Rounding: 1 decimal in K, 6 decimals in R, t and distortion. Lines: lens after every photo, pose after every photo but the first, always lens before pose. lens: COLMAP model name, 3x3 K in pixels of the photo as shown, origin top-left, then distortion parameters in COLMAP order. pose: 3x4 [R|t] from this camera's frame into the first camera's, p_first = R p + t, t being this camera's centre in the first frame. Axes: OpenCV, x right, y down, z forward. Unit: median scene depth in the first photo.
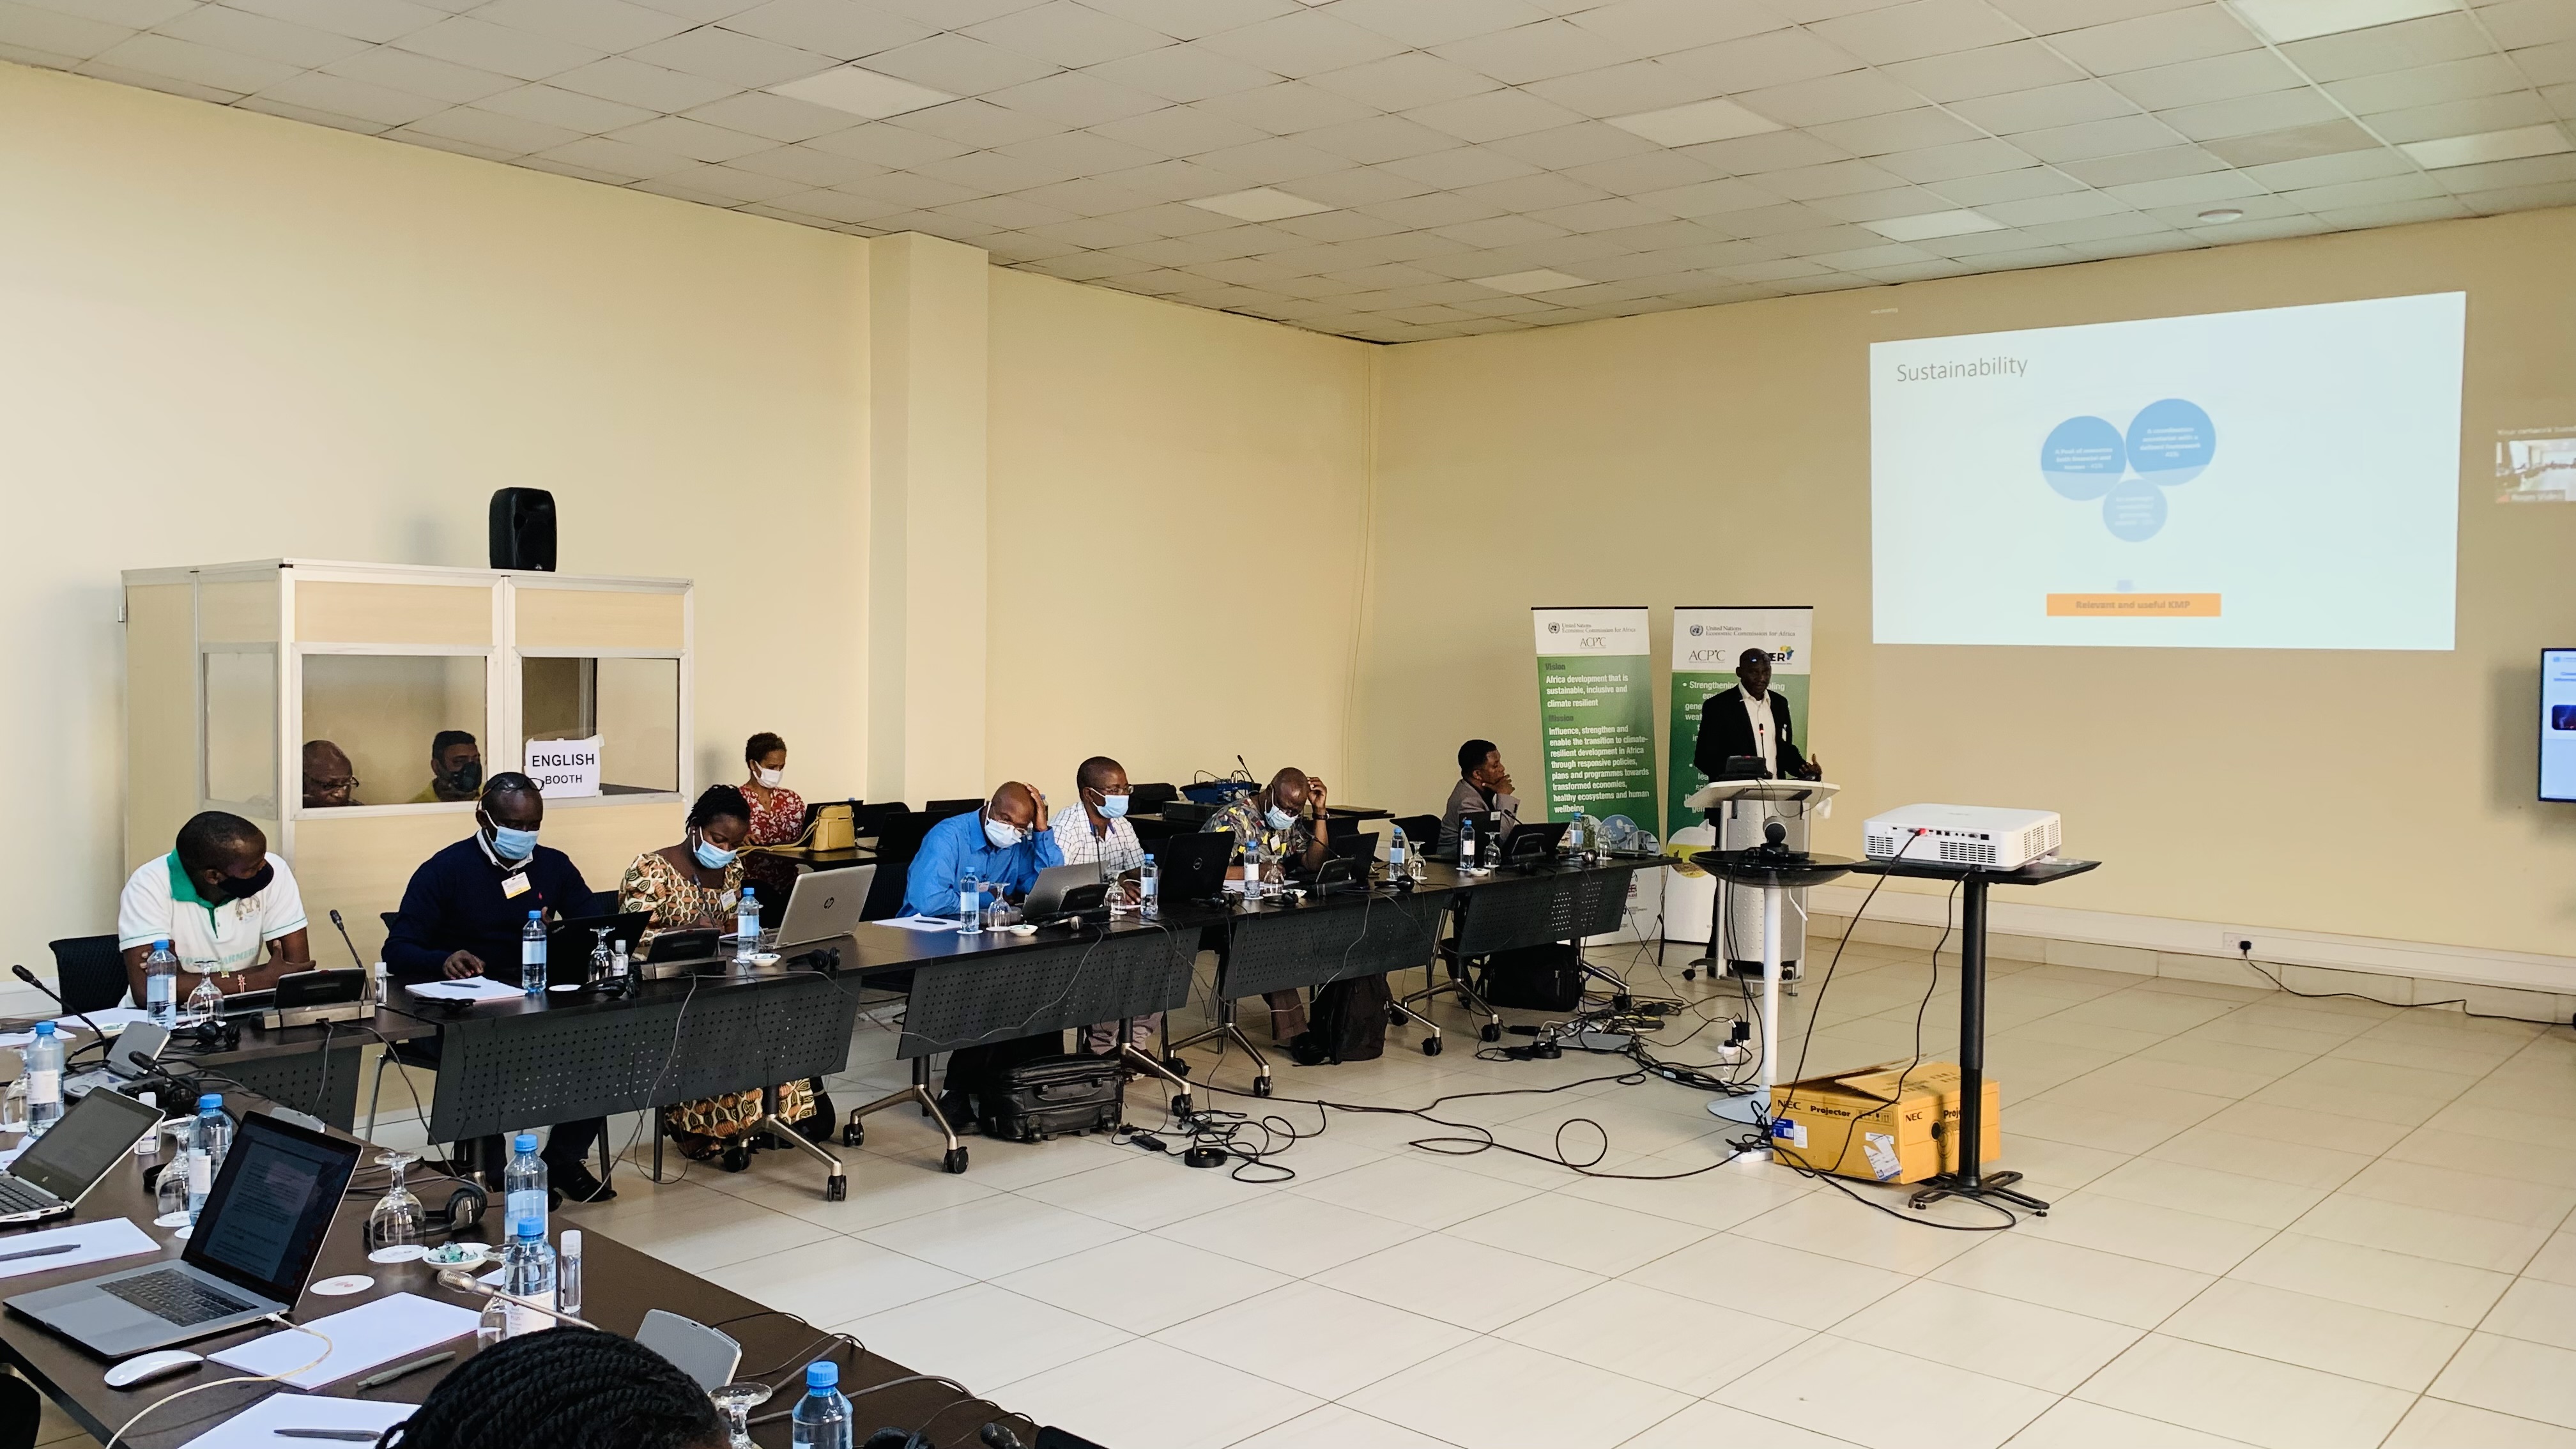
lens RADIAL K [[1949.6, 0, 1281.7], [0, 1949.6, 712.5], [0, 0, 1]] dist [0.021385, -0.032126]
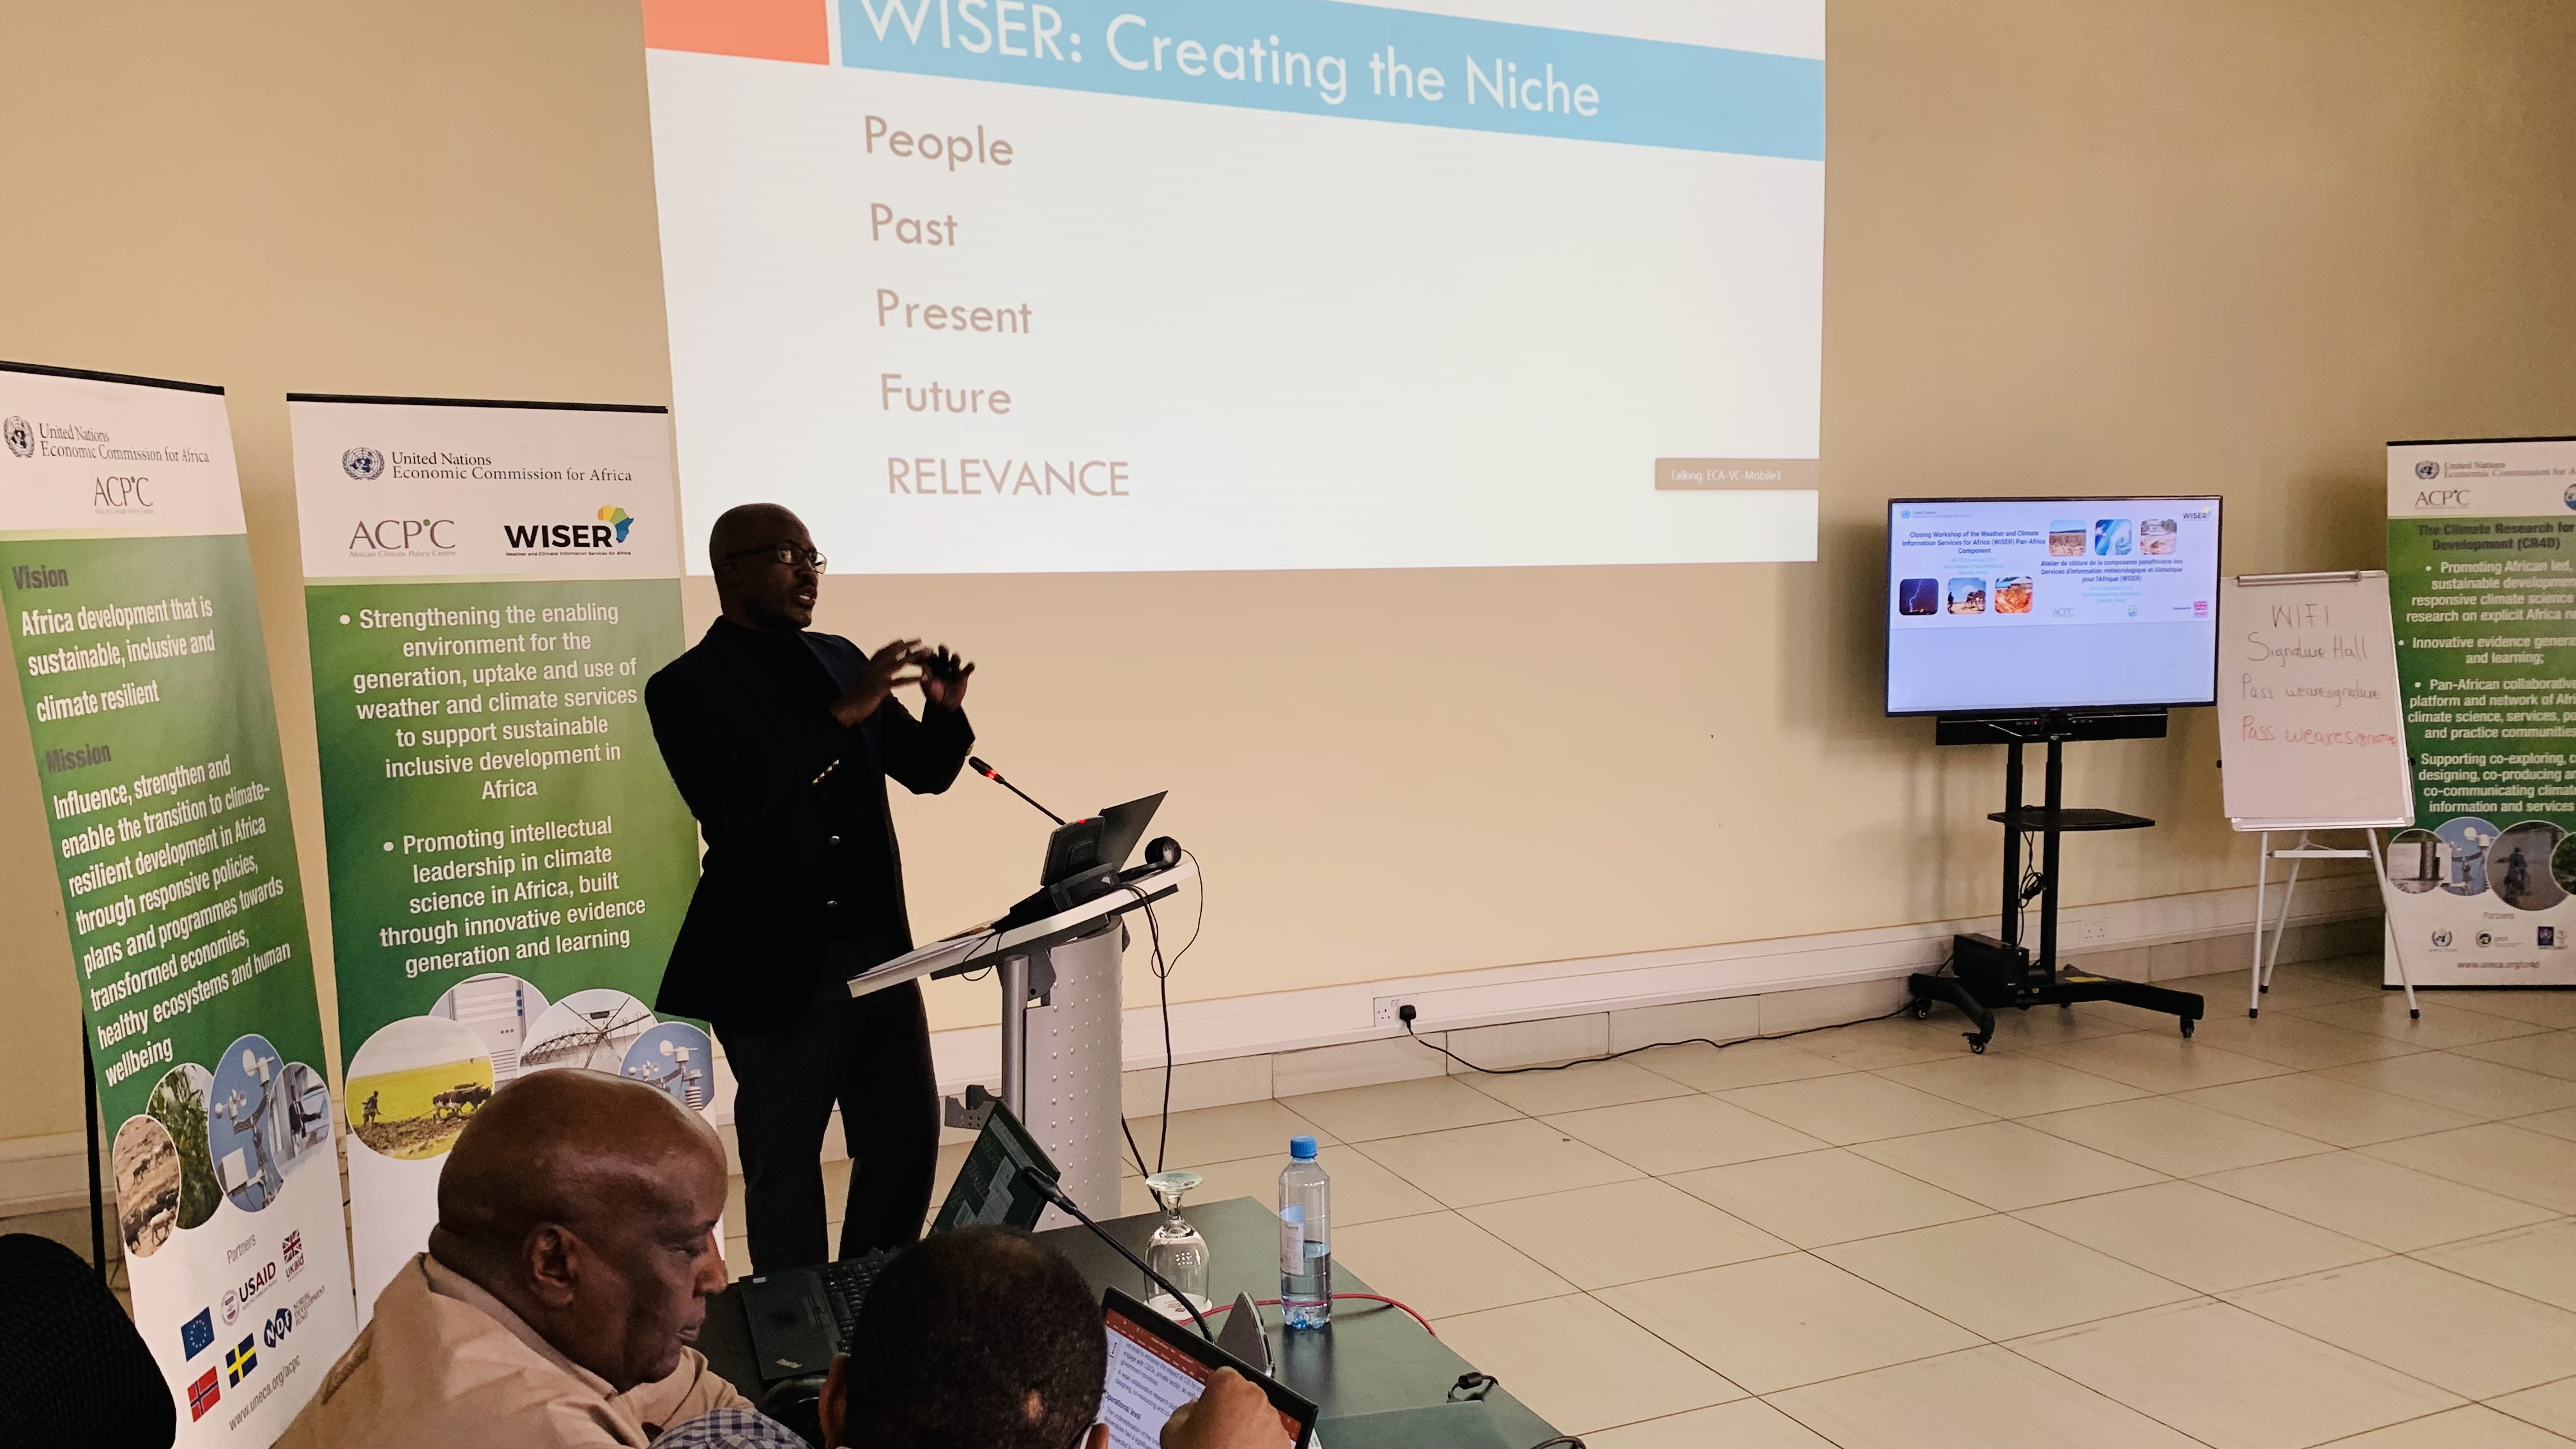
lens RADIAL K [[1956.0, 0, 1277.6], [0, 1956.0, 719.1], [0, 0, 1]] dist [0.005696, -0.007133]
pose [[0.405219, -0.093836, 0.909391, -0.046084], [0.049384, 0.995513, 0.080717, -0.016954], [-0.912885, 0.012201, 0.408034, 0.719820]]
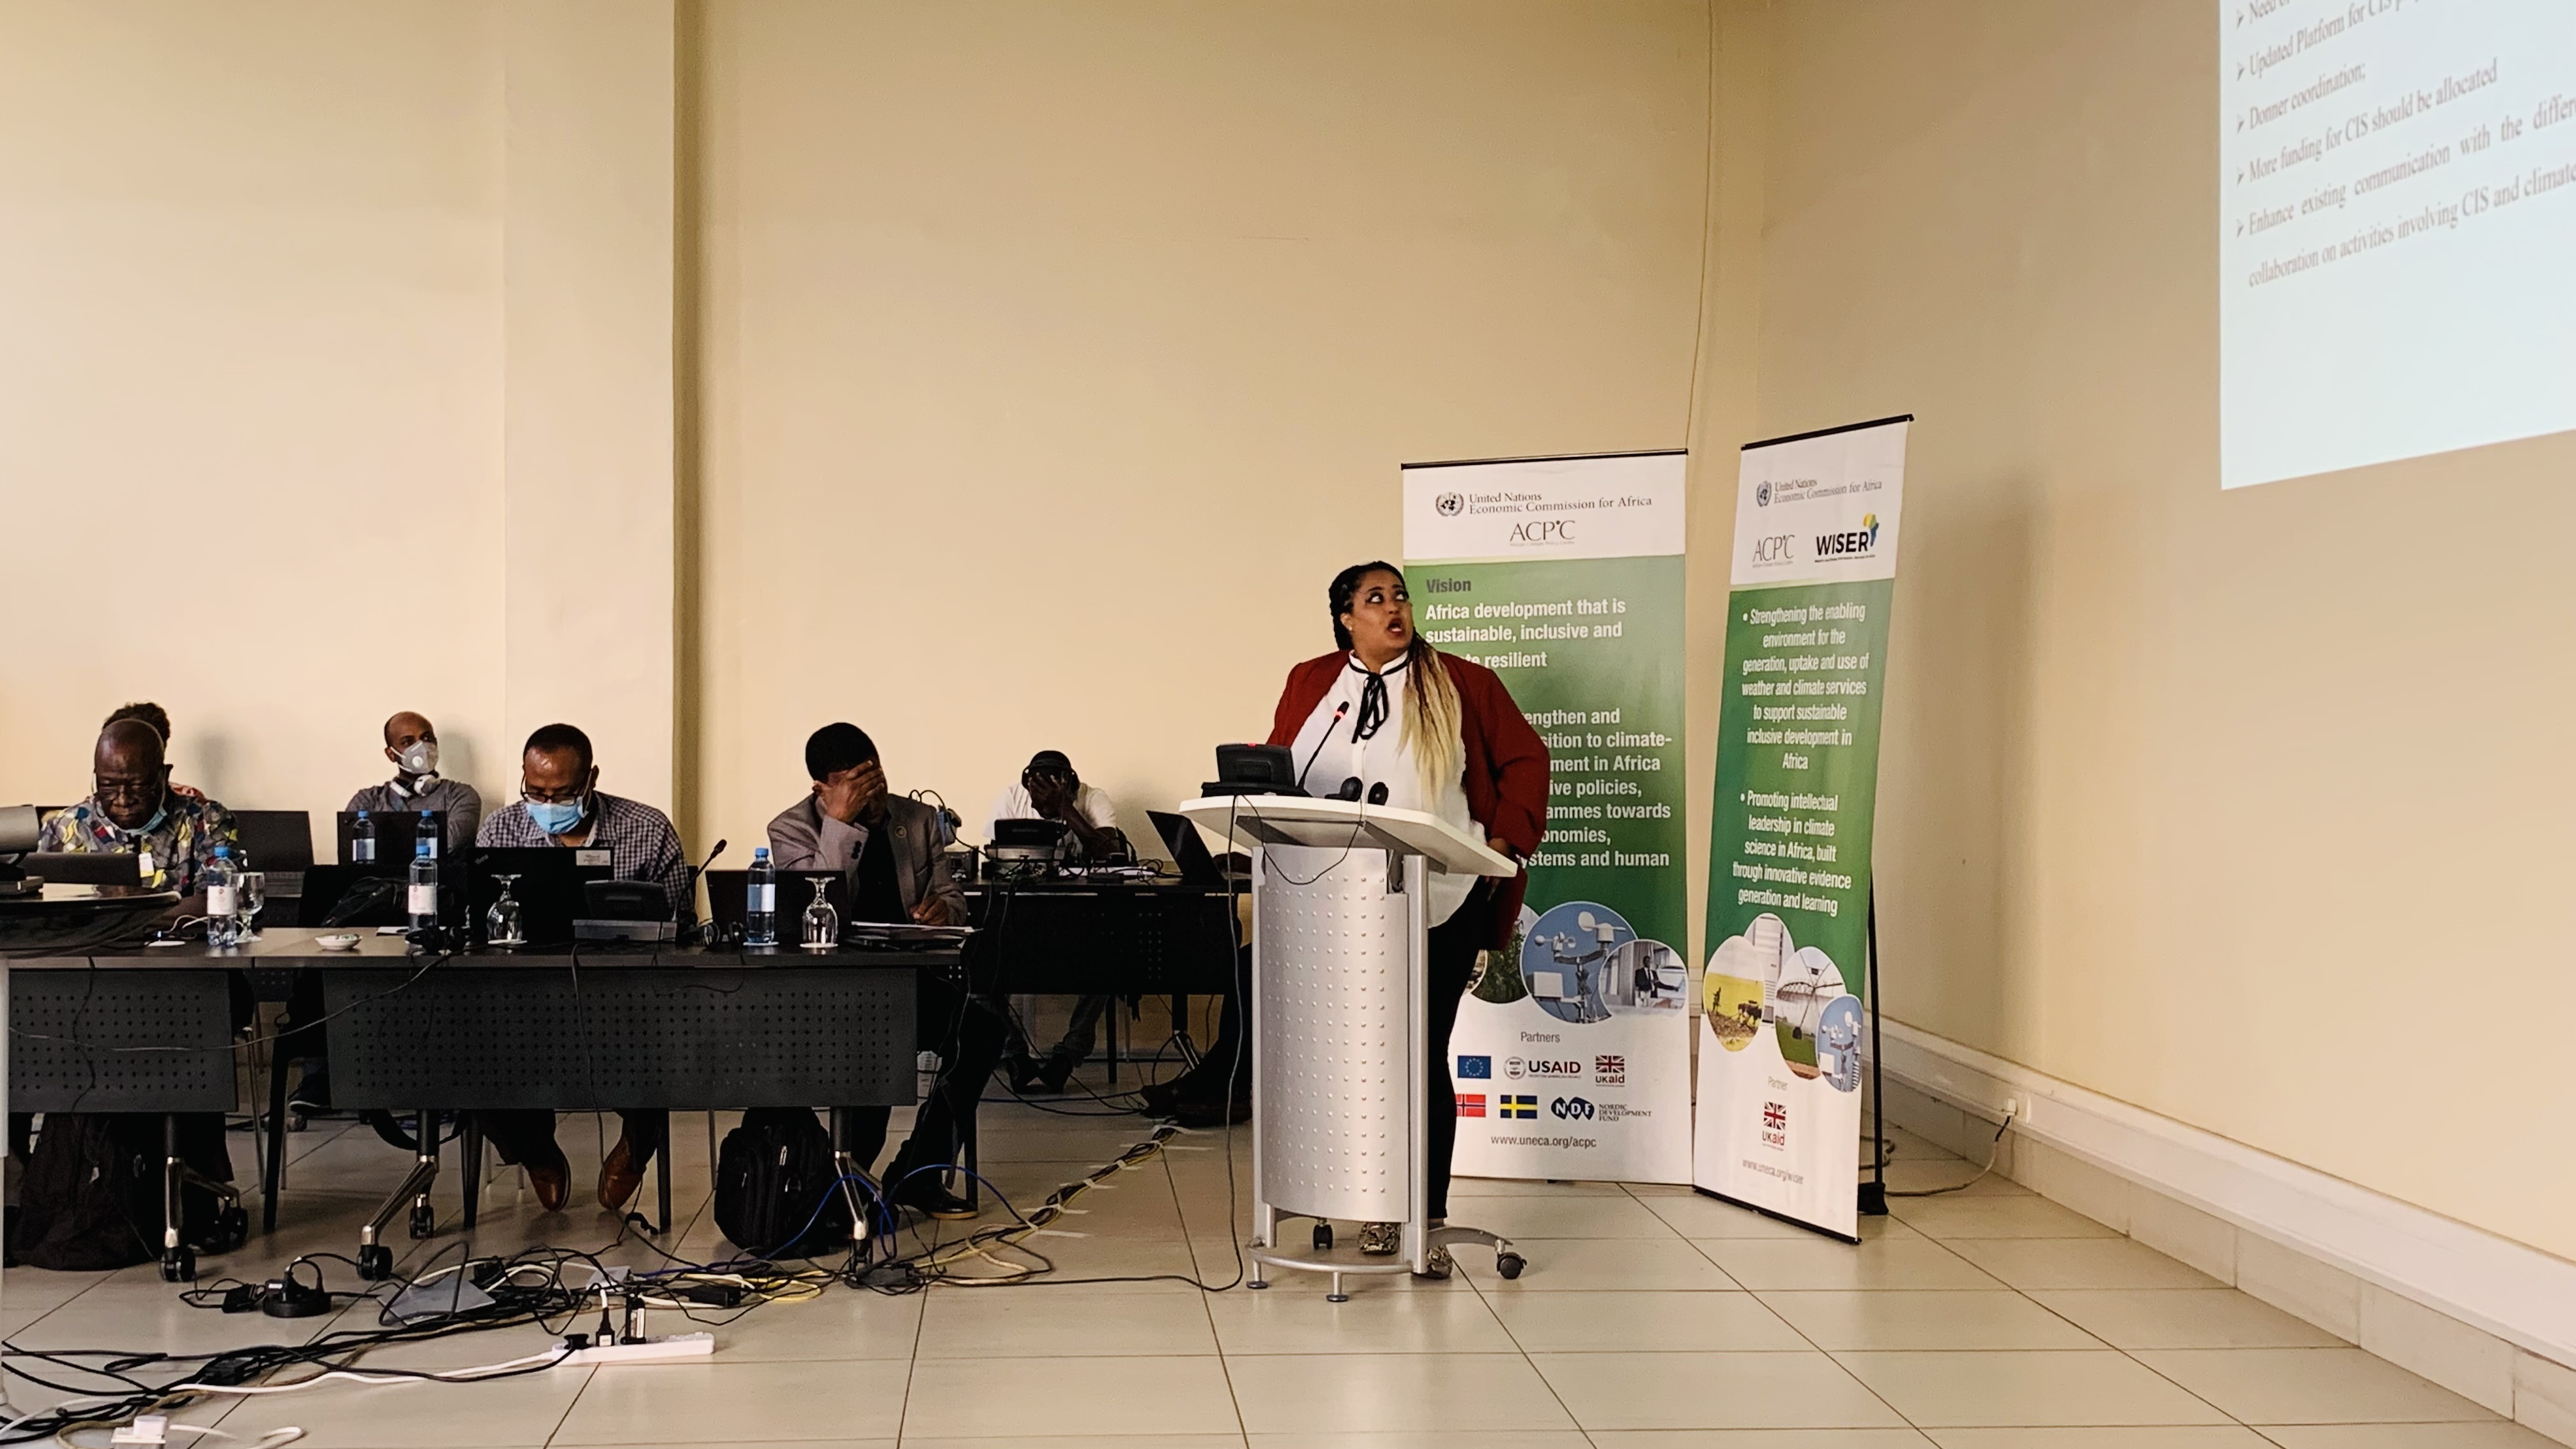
lens RADIAL K [[2822.2, 0, 1288.0], [0, 2822.2, 724.5], [0, 0, 1]] dist [0.151510, -0.447240]
pose [[0.733616, -0.006351, -0.679534, 0.580735], [-0.016657, 0.999488, -0.027323, 0.030203], [0.679360, 0.031364, 0.733135, 0.464366]]
